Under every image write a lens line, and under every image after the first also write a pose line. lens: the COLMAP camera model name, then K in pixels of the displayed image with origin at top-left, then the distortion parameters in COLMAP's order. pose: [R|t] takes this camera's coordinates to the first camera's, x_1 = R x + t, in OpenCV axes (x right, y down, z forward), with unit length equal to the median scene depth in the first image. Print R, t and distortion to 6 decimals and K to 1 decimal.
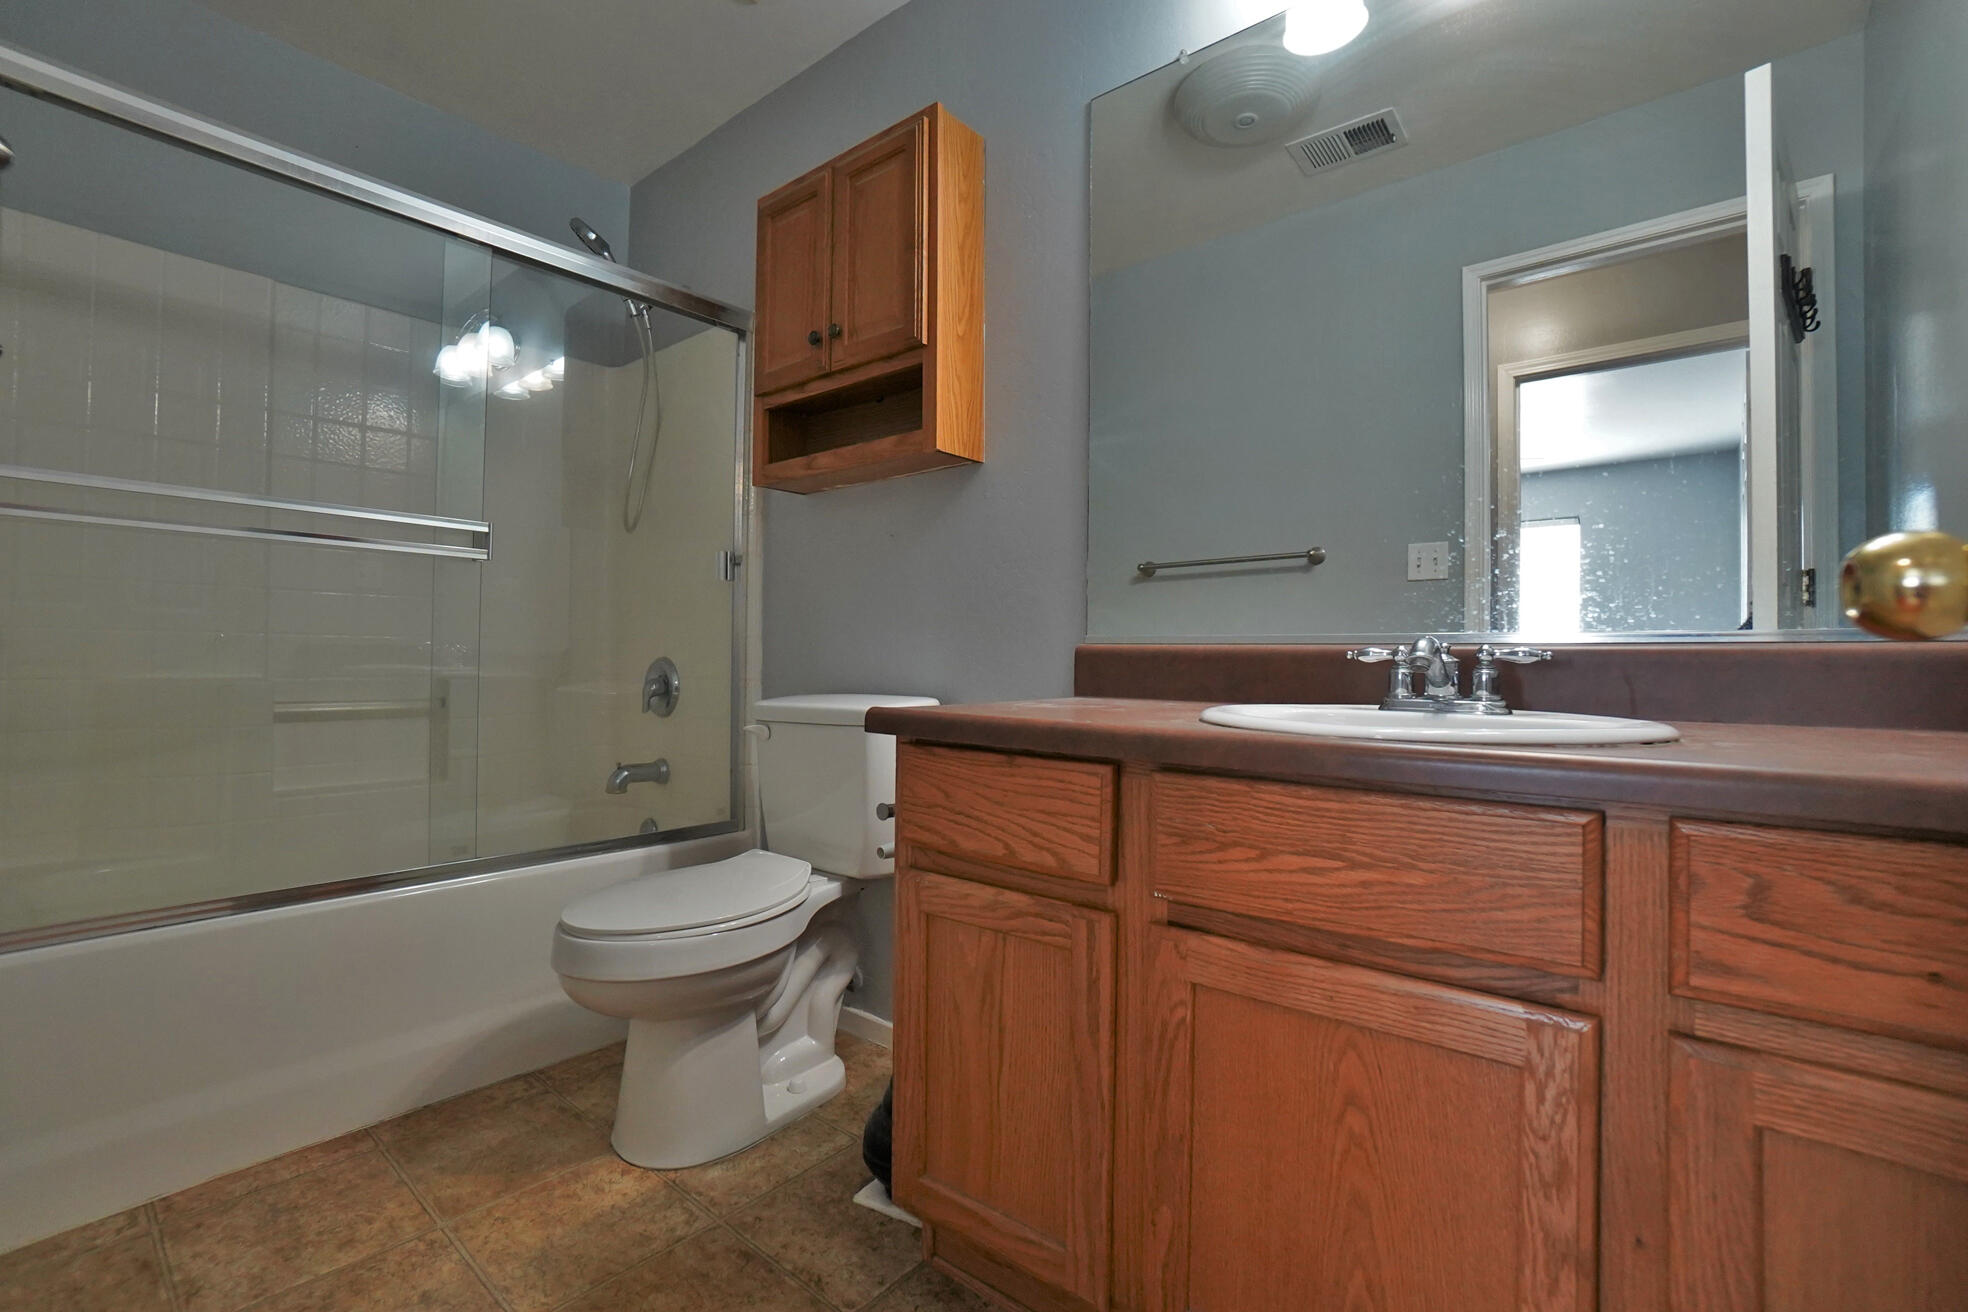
lens RADIAL K [[872.5, 0, 966.3], [0, 872.5, 640.9], [0, 0, 1]] dist [-0.062273, 0.022870]
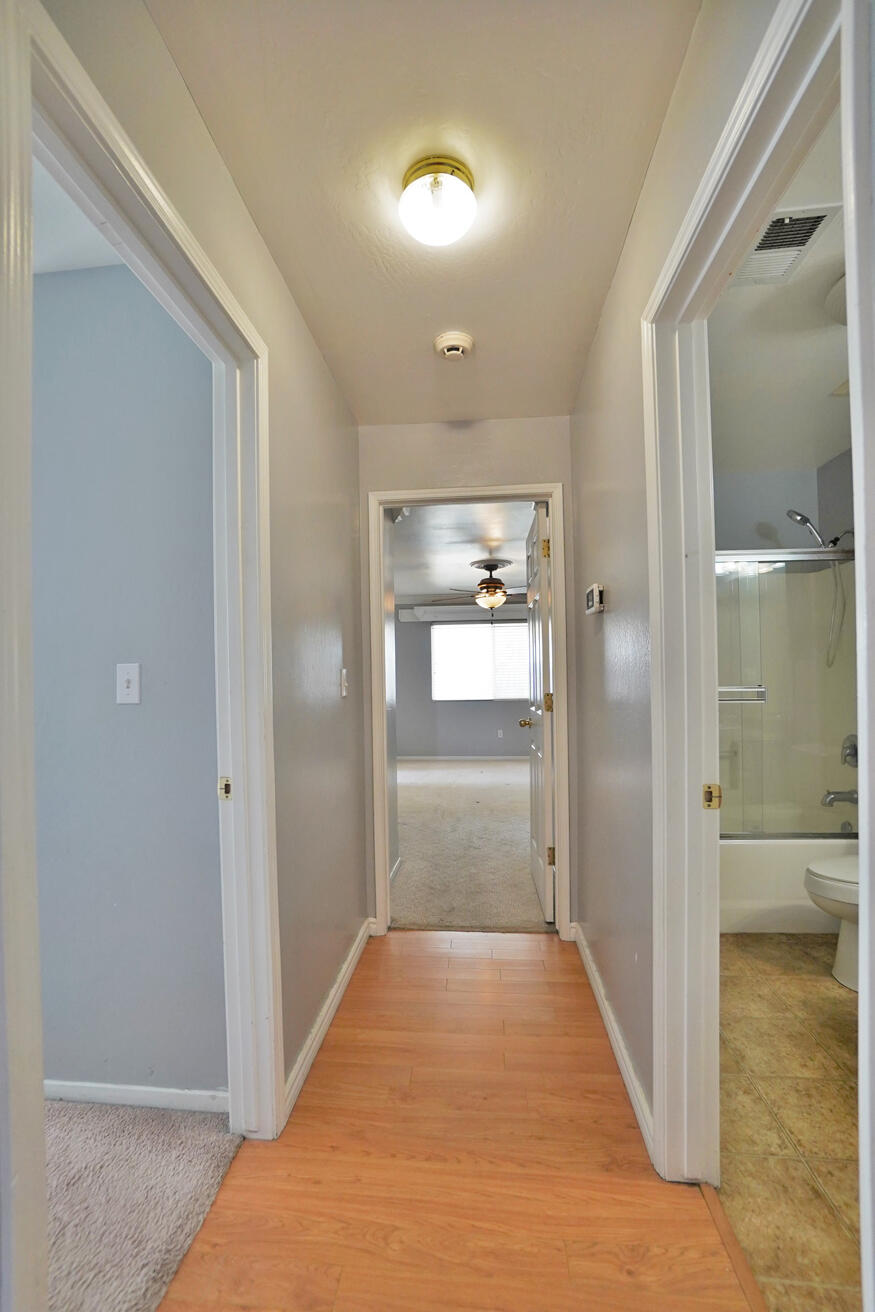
lens RADIAL K [[581.7, 0, 425.5], [0, 581.7, 678.2], [0, 0, 1]] dist [-0.062273, 0.022870]
pose [[0.563523, -0.025911, -0.825694, 0.196833], [0.036189, 0.999323, -0.006661, -0.192270], [0.825307, -0.026127, 0.564079, -0.634069]]
